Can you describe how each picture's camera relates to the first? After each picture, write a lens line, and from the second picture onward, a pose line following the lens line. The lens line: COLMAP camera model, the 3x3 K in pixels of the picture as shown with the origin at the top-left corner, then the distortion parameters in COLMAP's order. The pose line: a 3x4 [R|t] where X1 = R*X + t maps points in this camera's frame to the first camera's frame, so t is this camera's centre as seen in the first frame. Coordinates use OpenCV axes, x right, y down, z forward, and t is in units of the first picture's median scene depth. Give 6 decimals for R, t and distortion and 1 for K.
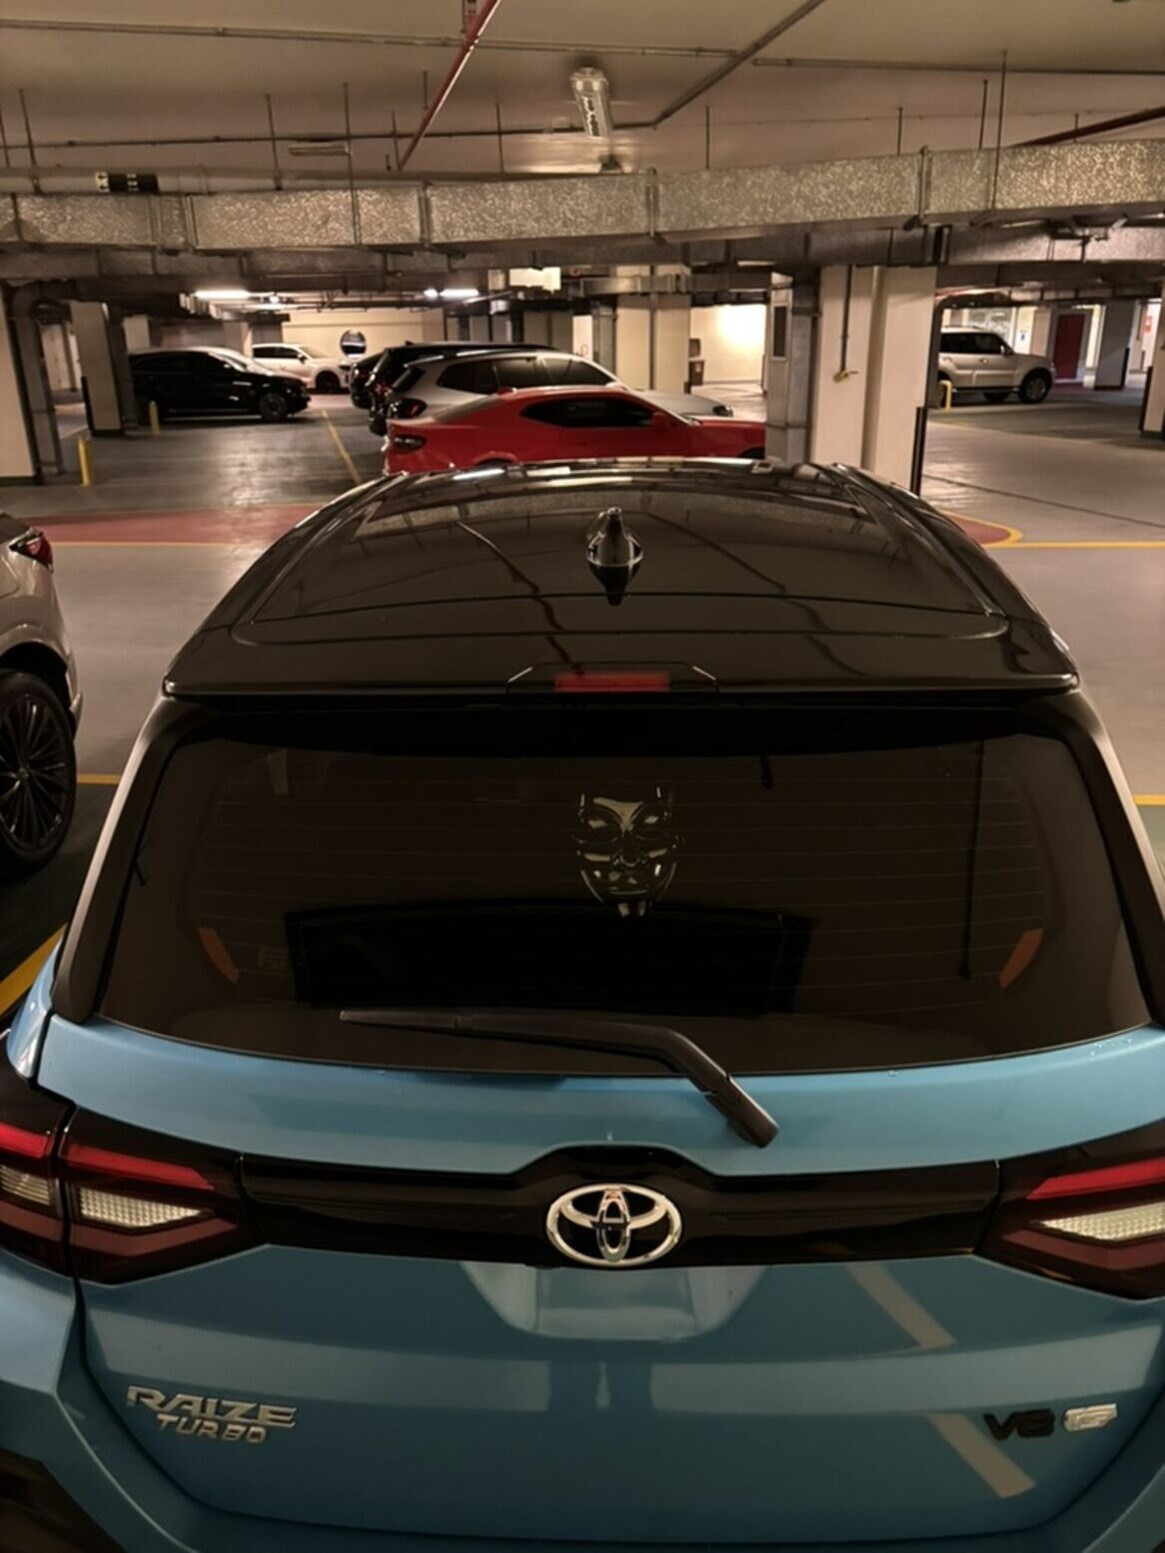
lens RADIAL K [[1183.3, 0, 576.0], [0, 1183.3, 765.2], [0, 0, 1]] dist [0.041931, -0.054252]
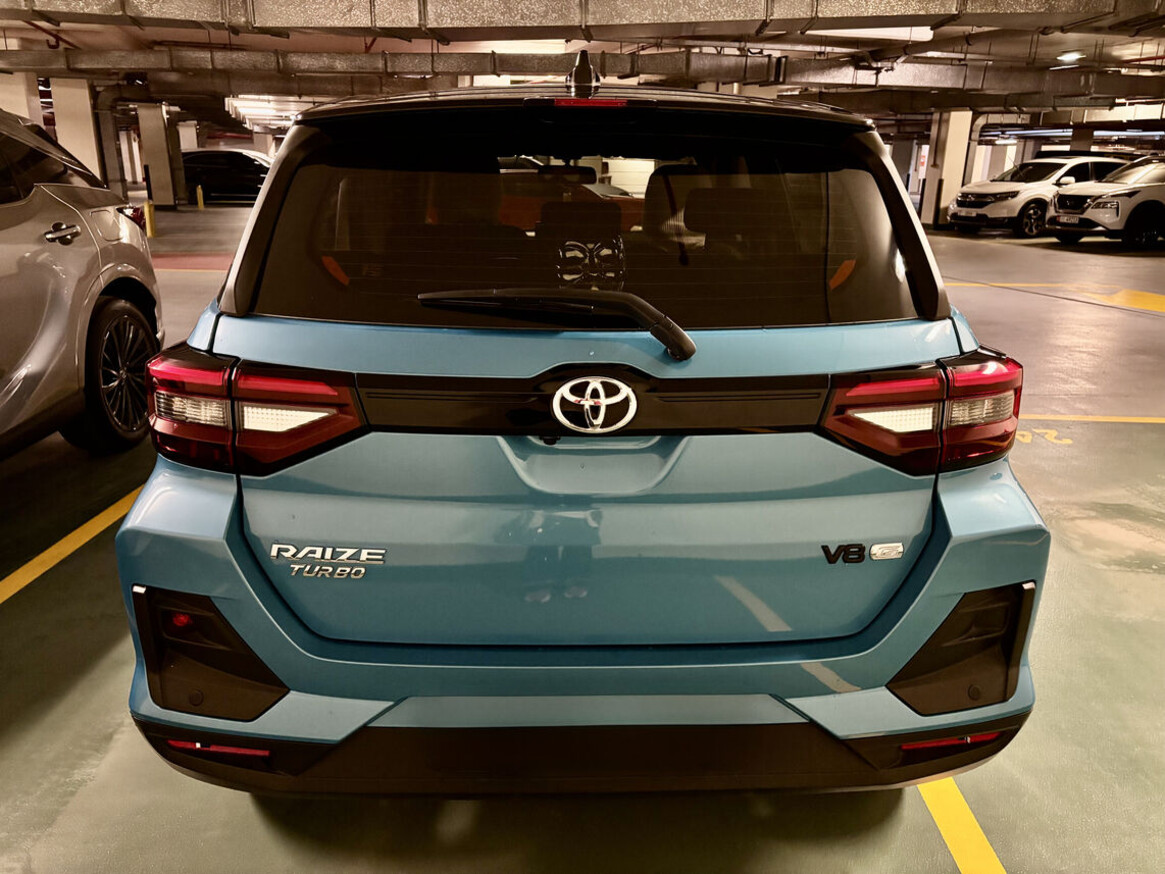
lens RADIAL K [[887.7, 0, 580.6], [0, 887.7, 439.9], [0, 0, 1]] dist [0.041931, -0.054252]
pose [[0.997065, 0.008543, 0.076086, -0.016728], [-0.004441, 0.998535, -0.053925, 0.106490], [-0.076435, 0.053428, 0.995642, -0.040065]]
